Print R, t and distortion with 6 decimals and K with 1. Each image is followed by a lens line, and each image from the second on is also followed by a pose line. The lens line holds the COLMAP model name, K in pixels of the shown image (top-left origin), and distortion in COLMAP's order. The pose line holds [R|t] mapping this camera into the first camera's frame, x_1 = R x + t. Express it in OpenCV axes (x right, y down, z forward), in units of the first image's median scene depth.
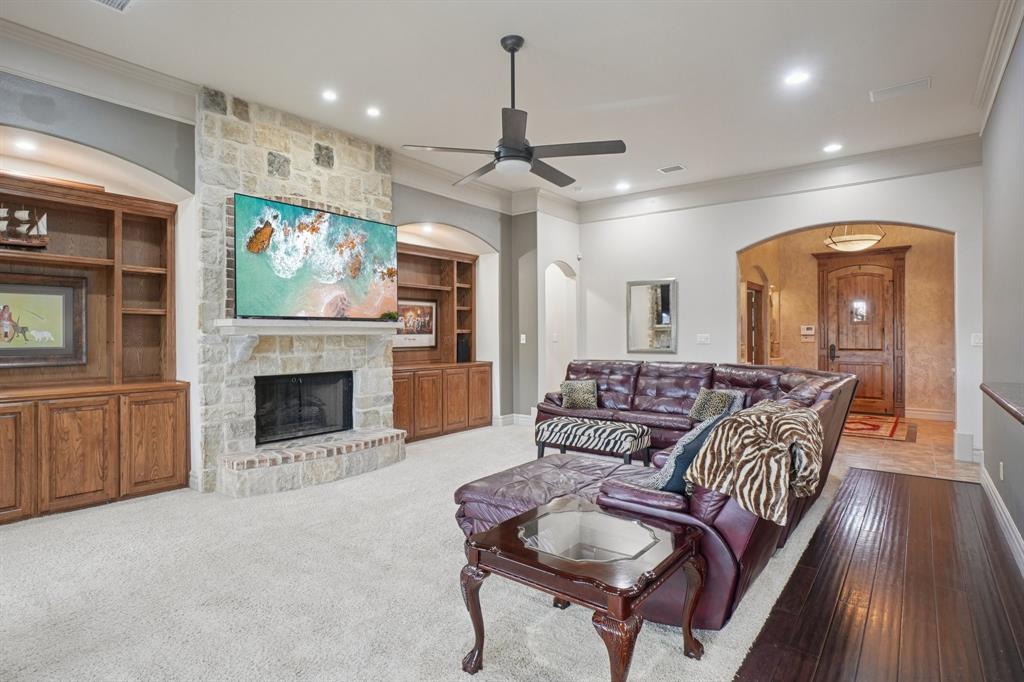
lens RADIAL K [[534.7, 0, 514.1], [0, 534.7, 329.0], [0, 0, 1]] dist [-0.004126, -0.000343]
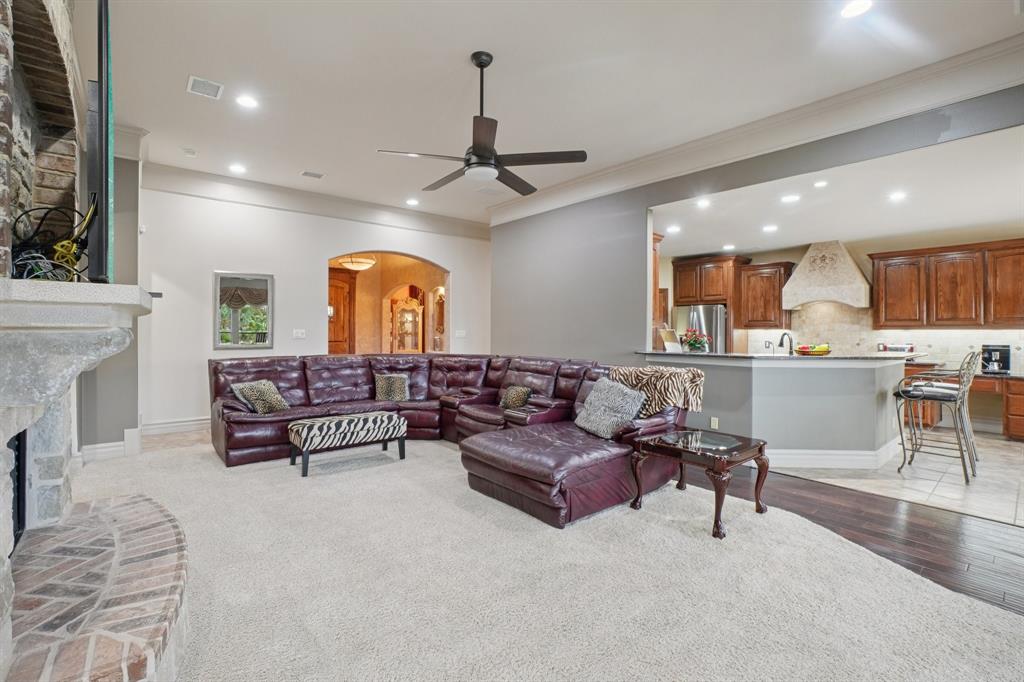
lens RADIAL K [[450.1, 0, 512.6], [0, 450.1, 333.8], [0, 0, 1]] dist [0.000968, -0.000071]
pose [[0.224698, -0.006727, 0.974405, -0.863680], [-0.014208, 0.999847, 0.010179, 0.004220], [-0.974325, -0.016132, 0.224568, 0.723678]]
